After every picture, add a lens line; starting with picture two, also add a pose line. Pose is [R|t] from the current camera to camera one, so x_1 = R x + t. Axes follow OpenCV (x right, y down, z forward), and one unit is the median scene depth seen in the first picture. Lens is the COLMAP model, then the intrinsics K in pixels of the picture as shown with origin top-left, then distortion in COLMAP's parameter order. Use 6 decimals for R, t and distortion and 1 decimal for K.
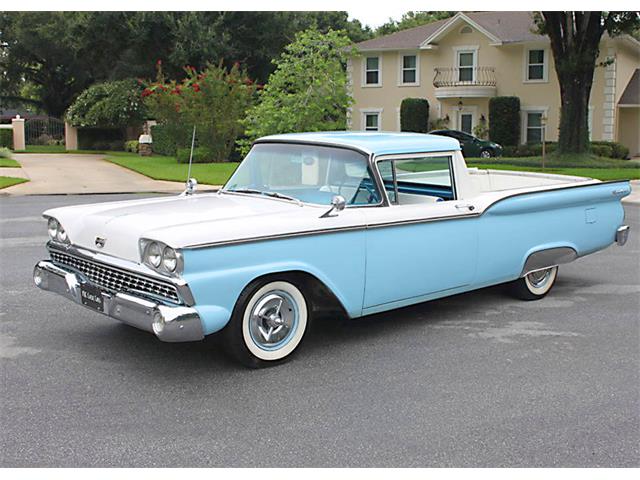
lens RADIAL K [[821.3, 0, 307.5], [0, 821.3, 240.0], [0, 0, 1]] dist [-0.054012, -0.002555]
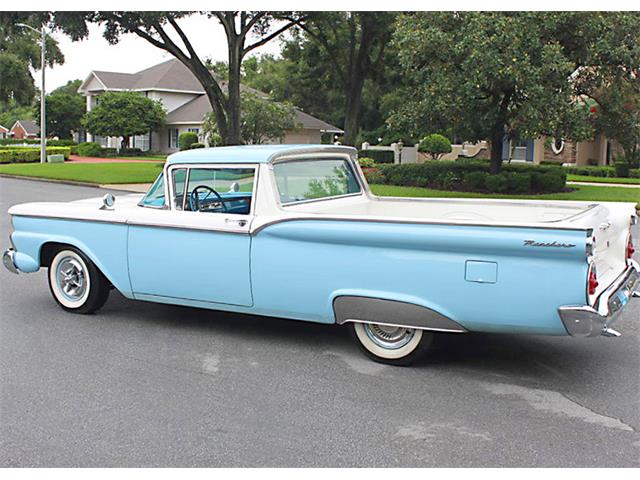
lens RADIAL K [[760.6, 0, 319.7], [0, 760.6, 238.9], [0, 0, 1]] dist [-0.102820, 0.082486]
pose [[0.322227, 0.112461, -0.939959, 0.885184], [-0.140179, 0.987641, 0.070111, -0.080542], [0.936226, 0.109171, 0.334009, 0.668062]]
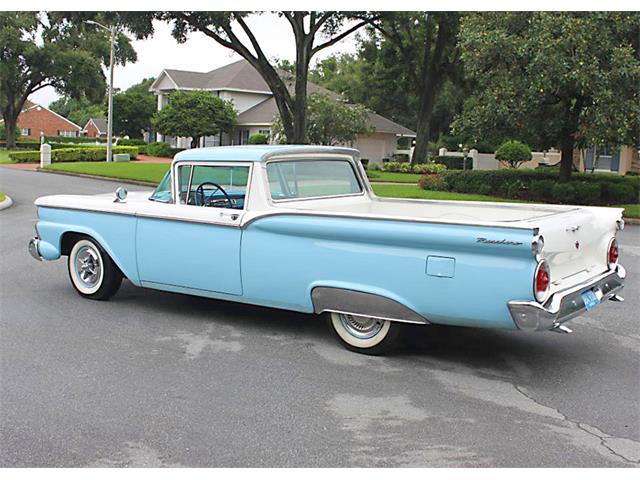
lens RADIAL K [[799.8, 0, 319.1], [0, 799.8, 239.5], [0, 0, 1]] dist [-0.071938, 0.022400]
pose [[0.221819, 0.110414, -0.968816, 0.993448], [-0.162615, 0.983843, 0.074894, -0.087089], [0.961433, 0.140931, 0.236190, 0.733621]]
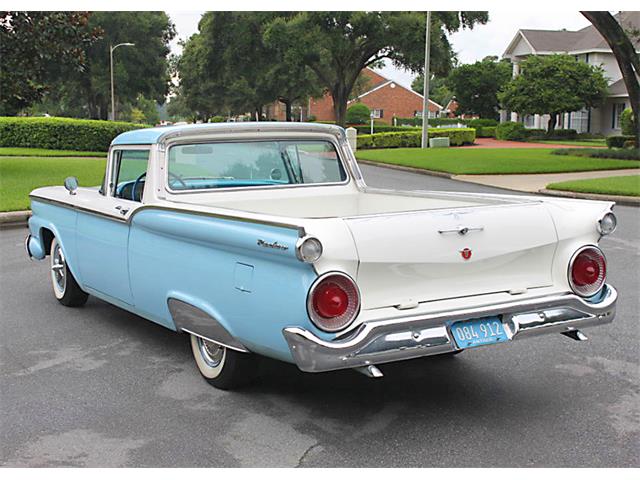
lens RADIAL K [[1002.5, 0, 319.7], [0, 1002.5, 242.1], [0, 0, 1]] dist [-0.042321, 0.070659]
pose [[-0.202179, 0.108107, -0.973363, 0.976885], [-0.136367, 0.981099, 0.137291, -0.149051], [0.969808, 0.160492, -0.183616, 1.167506]]
